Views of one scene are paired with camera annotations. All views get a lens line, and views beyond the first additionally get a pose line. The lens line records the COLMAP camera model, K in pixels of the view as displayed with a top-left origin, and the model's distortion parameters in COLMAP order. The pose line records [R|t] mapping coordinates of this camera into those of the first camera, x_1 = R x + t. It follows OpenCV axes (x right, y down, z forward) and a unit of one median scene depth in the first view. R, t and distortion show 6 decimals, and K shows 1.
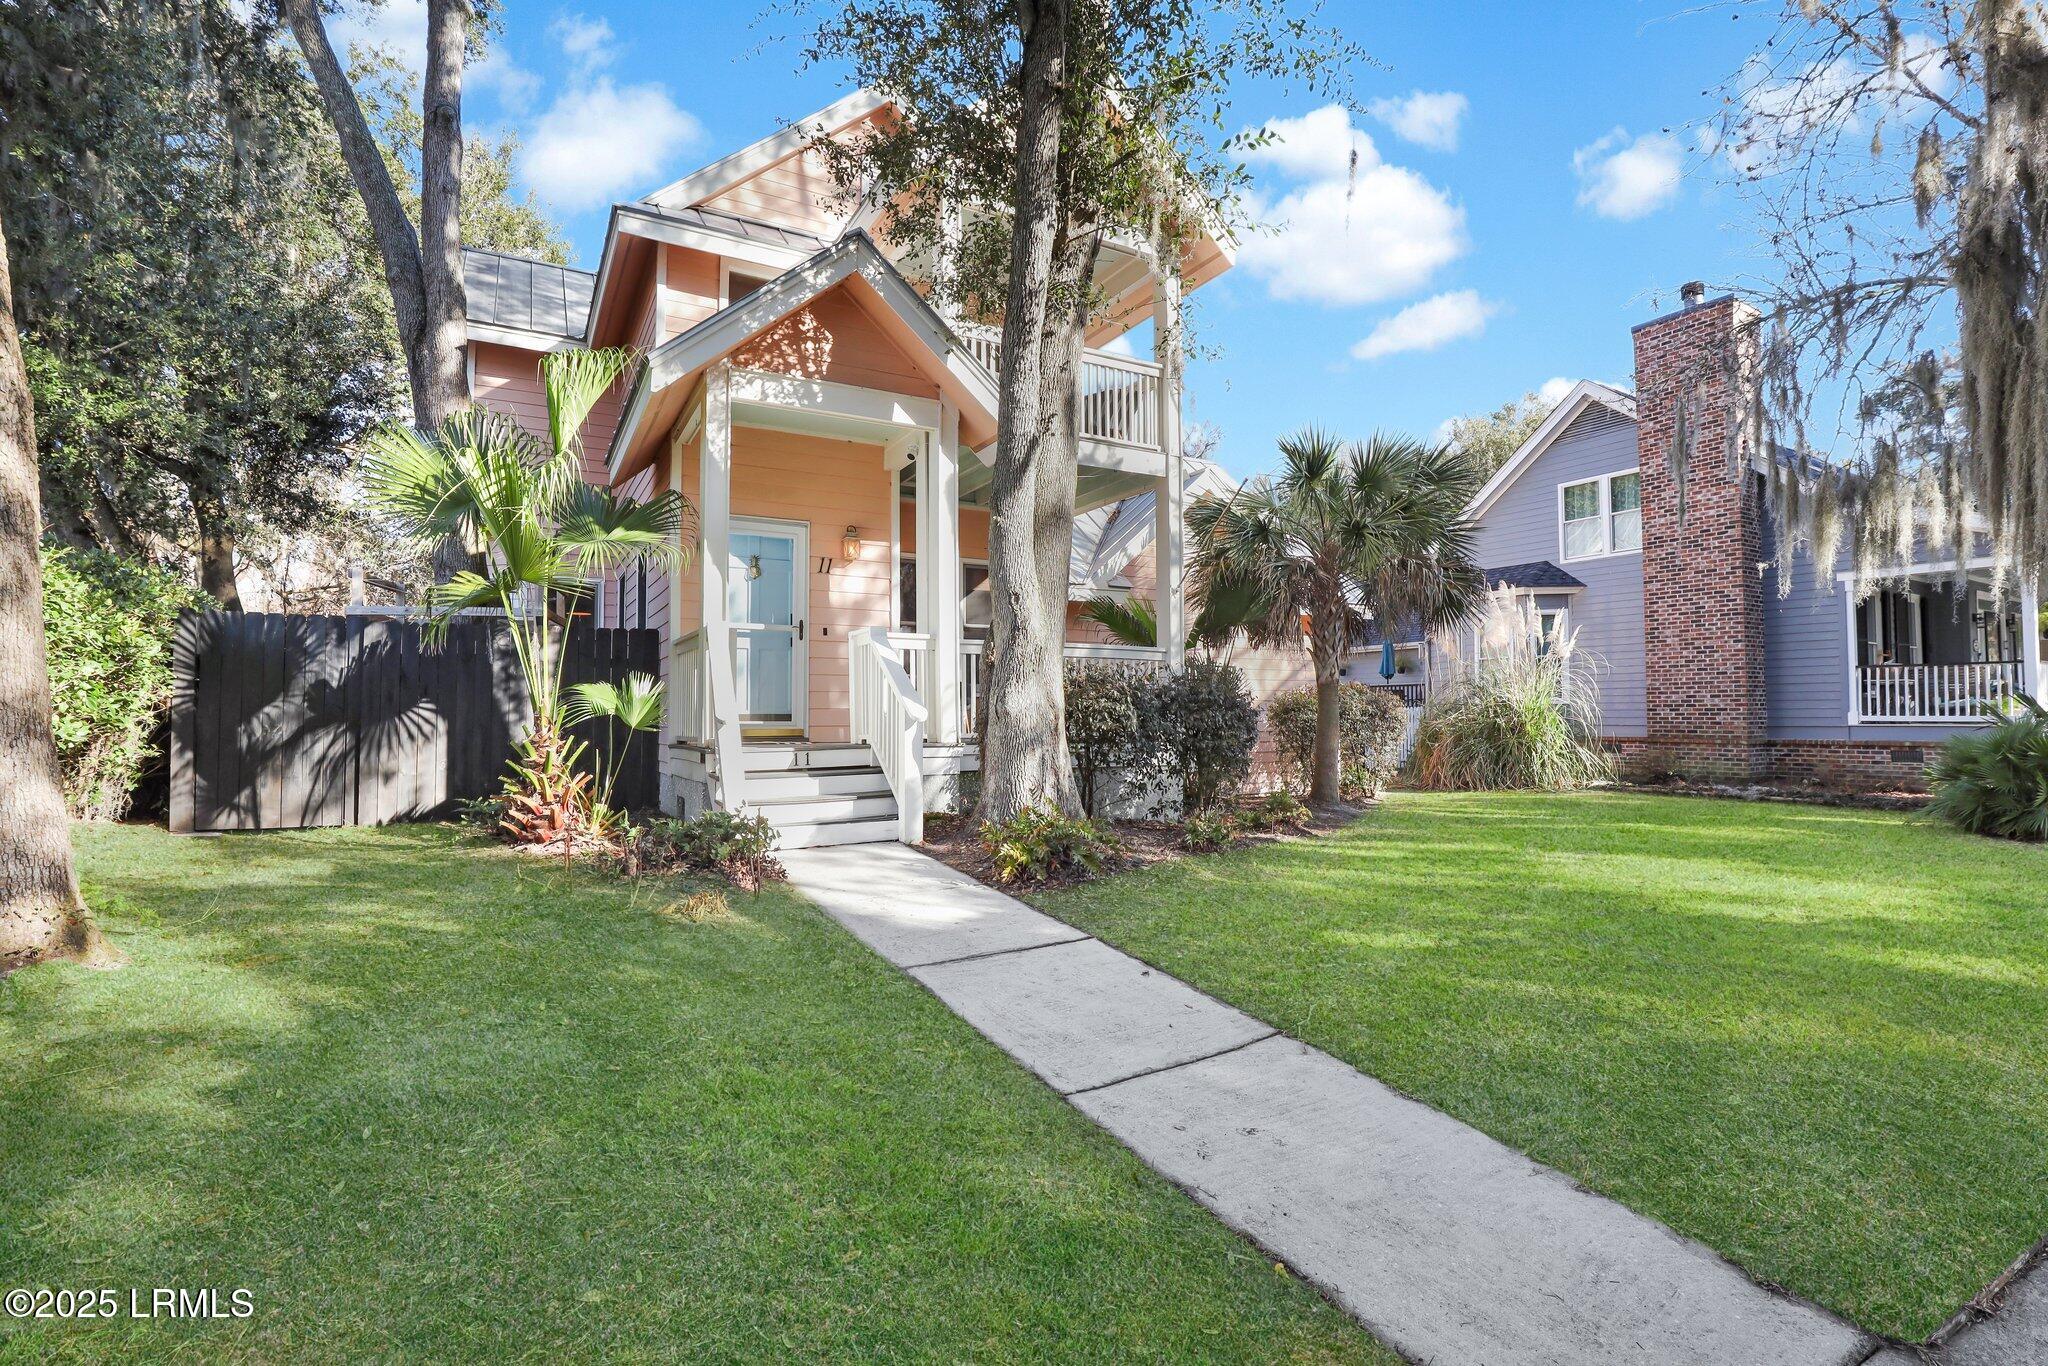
lens RADIAL K [[940.3, 0, 1041.3], [0, 940.3, 685.0], [0, 0, 1]] dist [-0.033283, 0.006261]
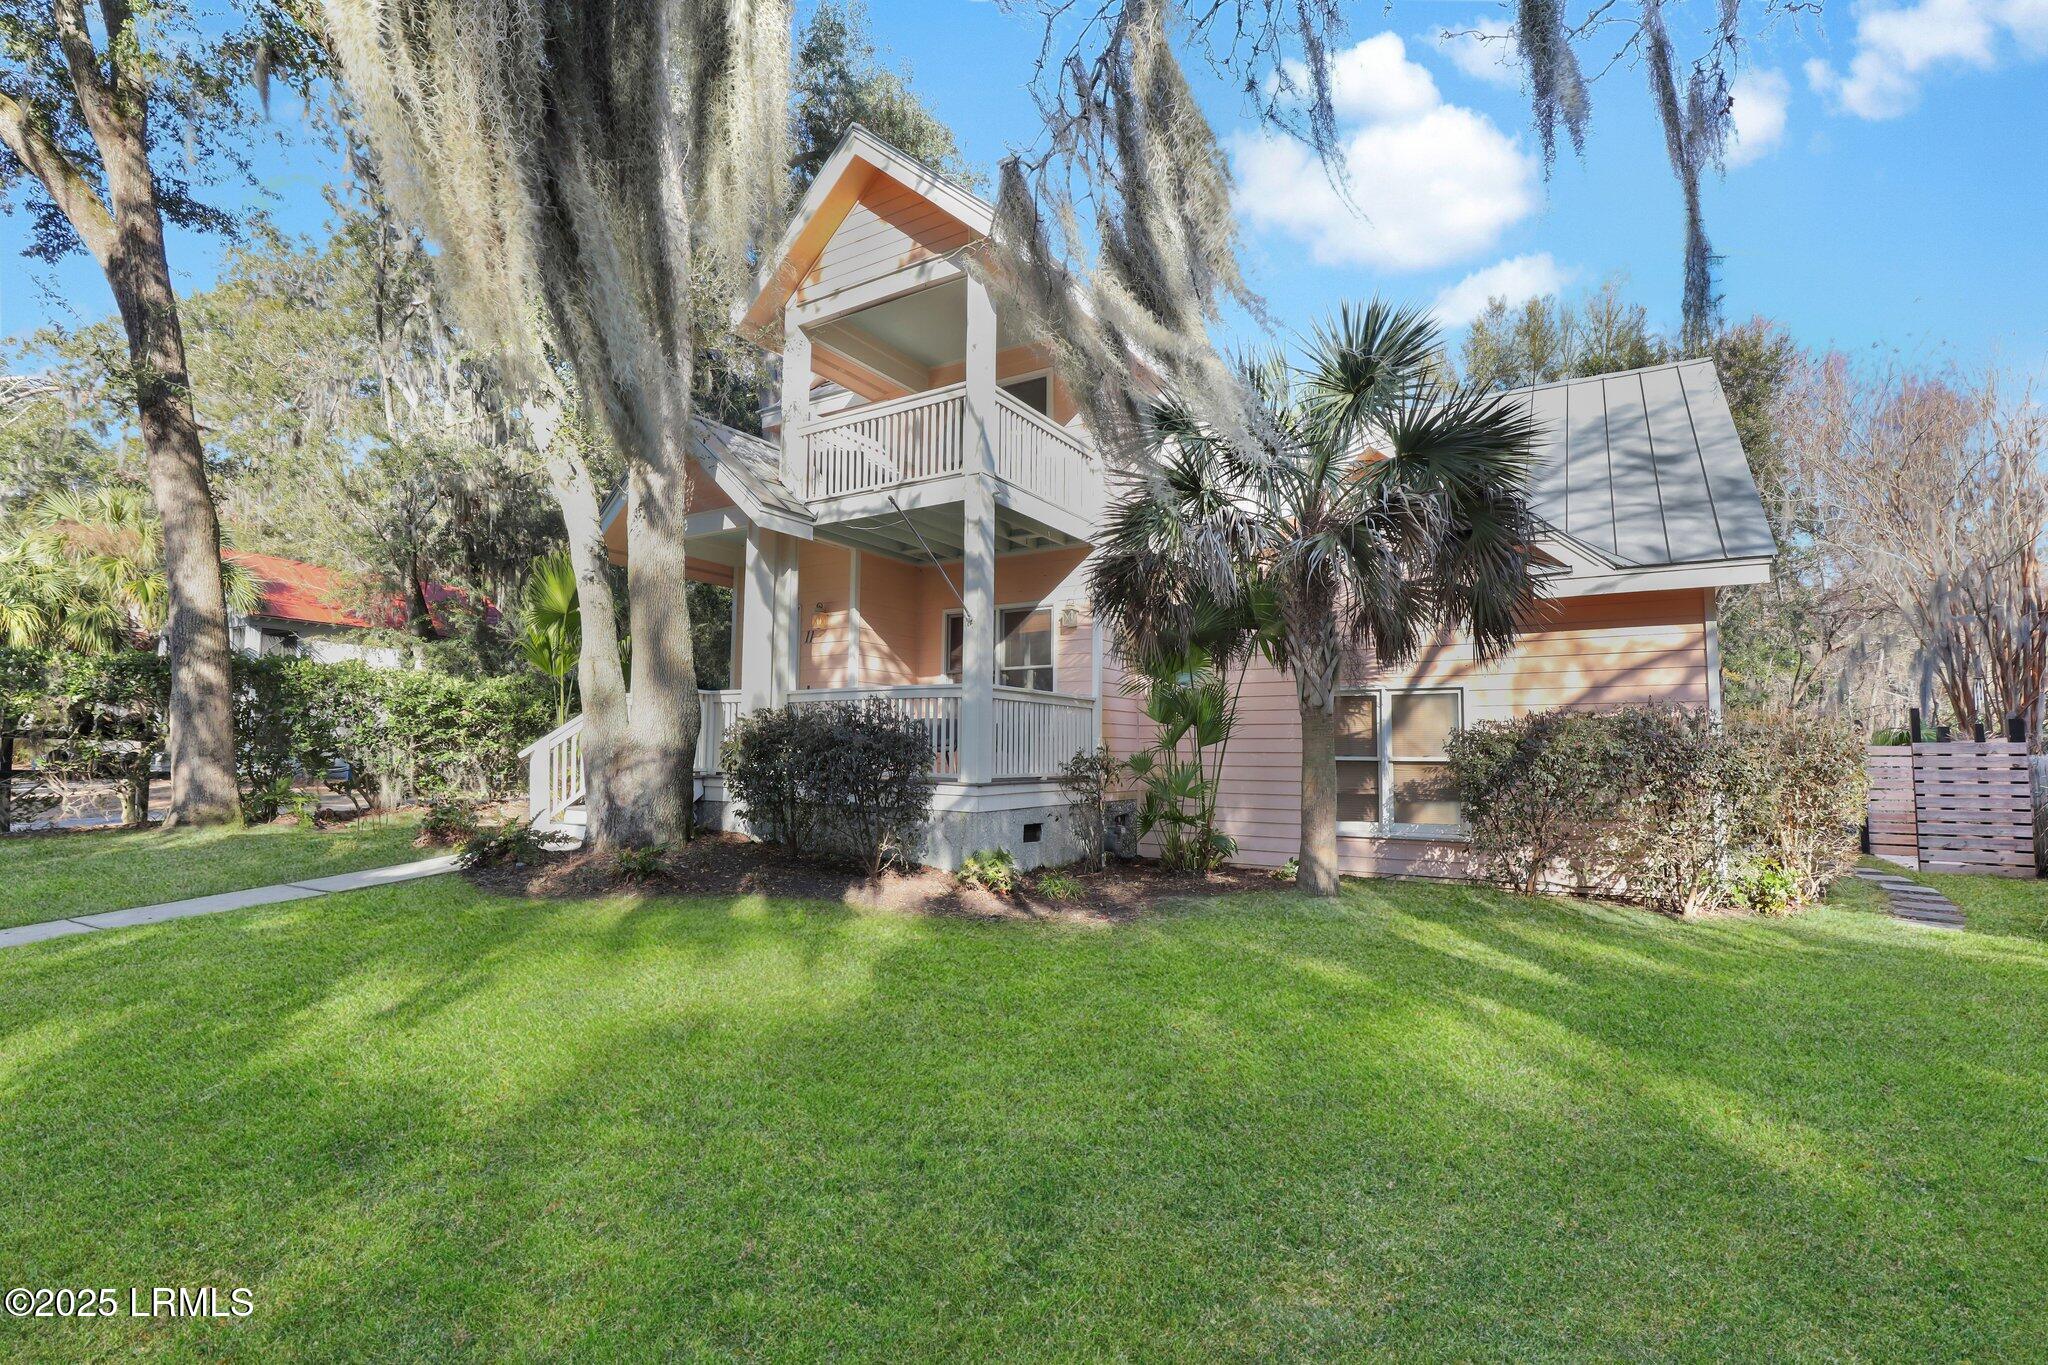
lens RADIAL K [[940.3, 0, 1041.3], [0, 940.3, 684.5], [0, 0, 1]] dist [-0.033283, 0.006261]
pose [[0.486573, -0.062371, -0.871411, 1.244646], [0.020476, 0.997988, -0.059998, 0.024997], [0.873400, 0.011350, 0.486871, 0.796603]]
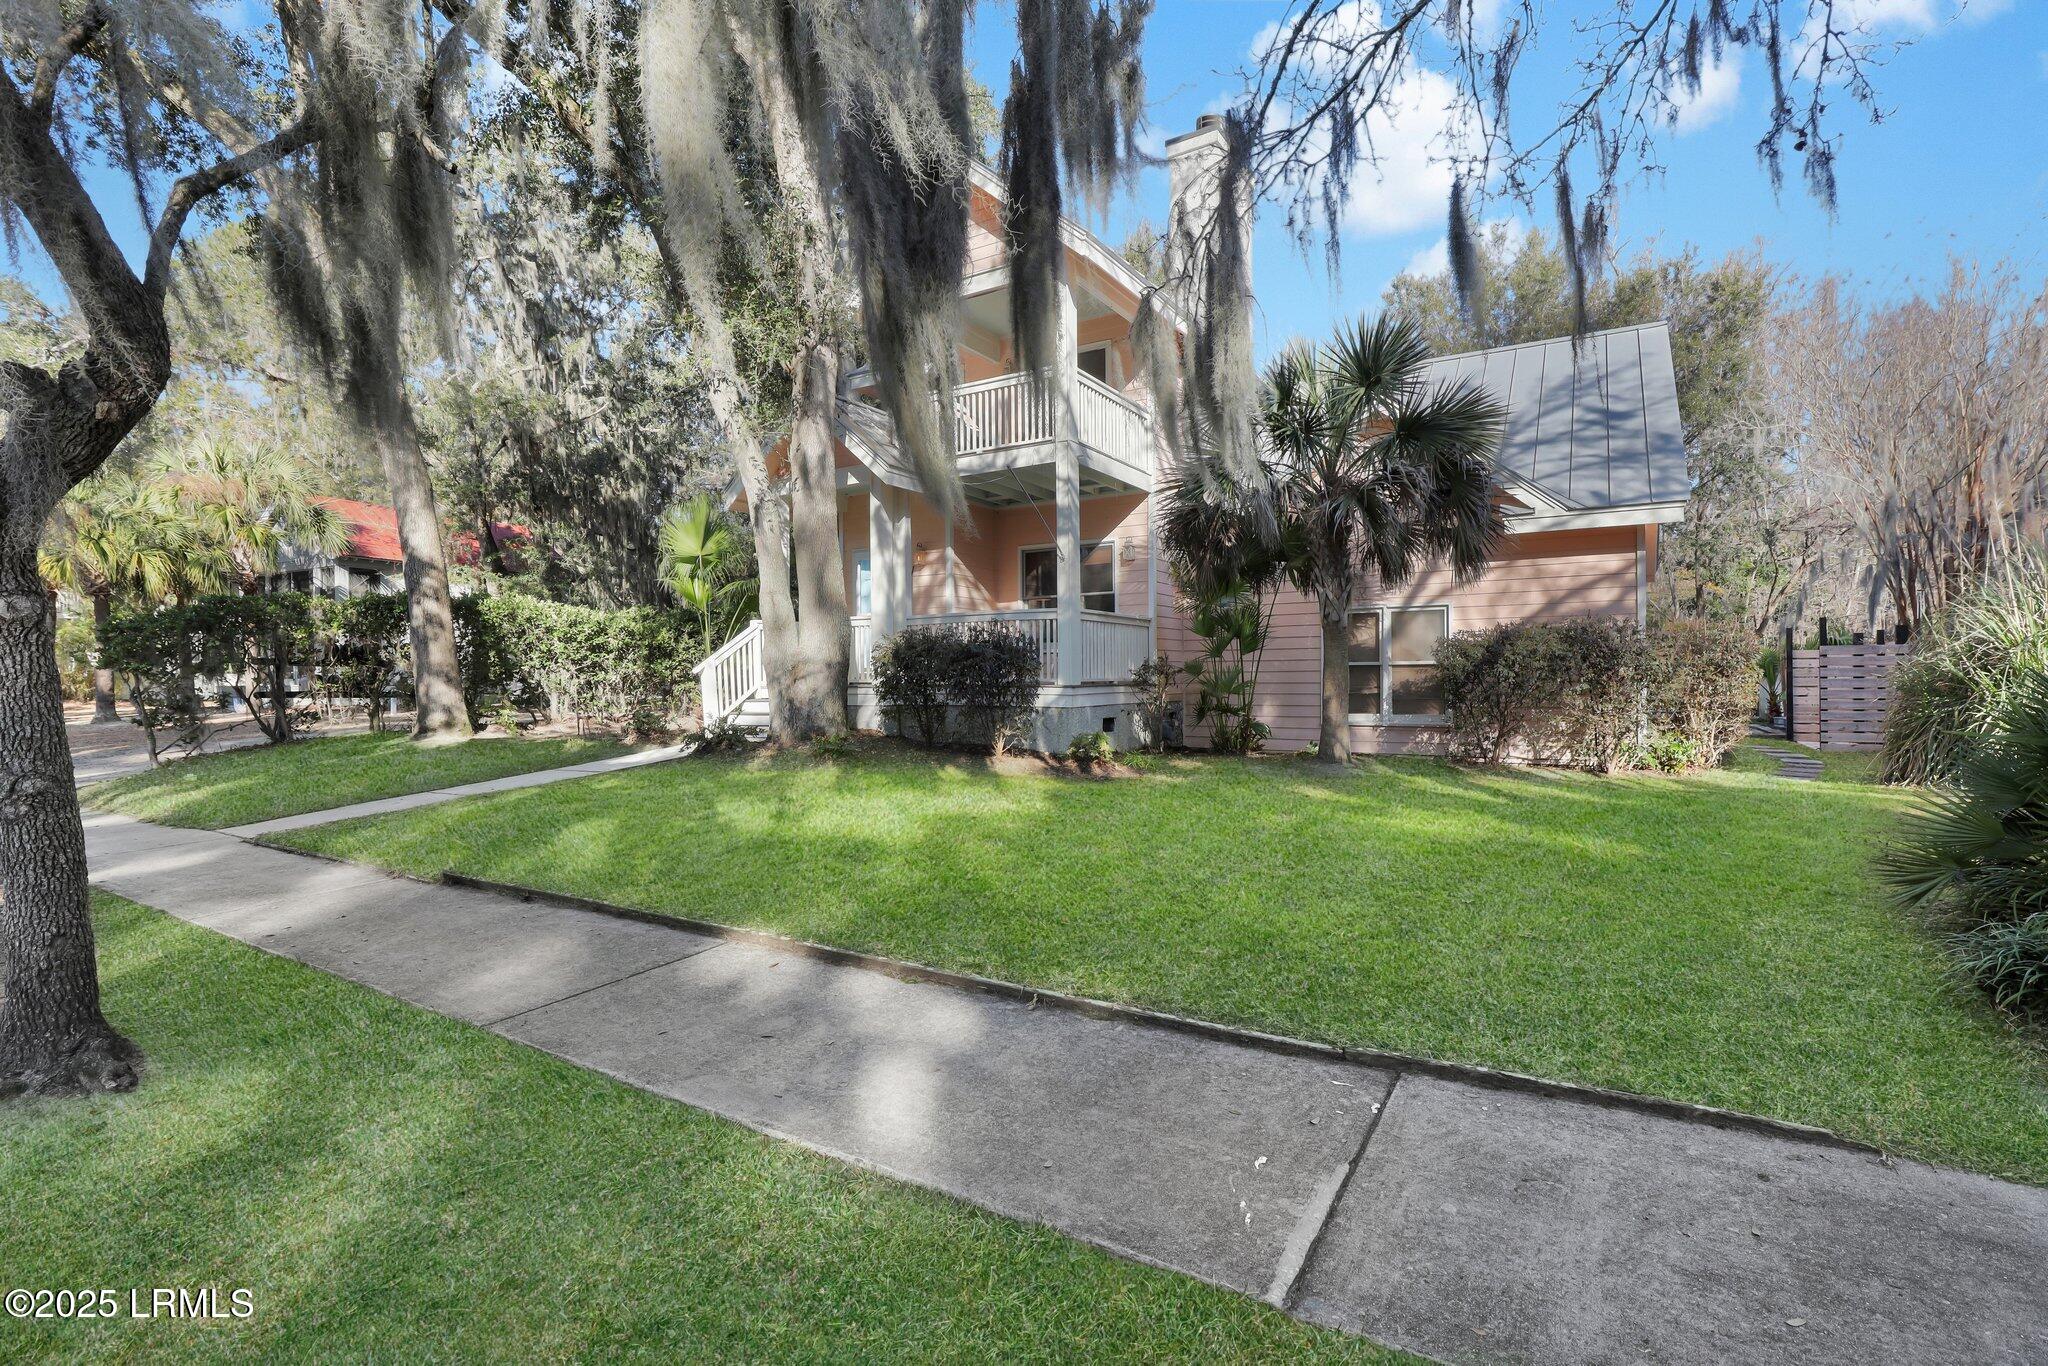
lens RADIAL K [[940.3, 0, 1041.3], [0, 940.3, 685.0], [0, 0, 1]] dist [-0.033283, 0.006261]
pose [[0.486340, 0.002366, -0.873766, 1.476003], [0.036559, 0.999066, 0.023054, 0.039033], [0.873004, -0.043156, 0.485800, 0.525118]]
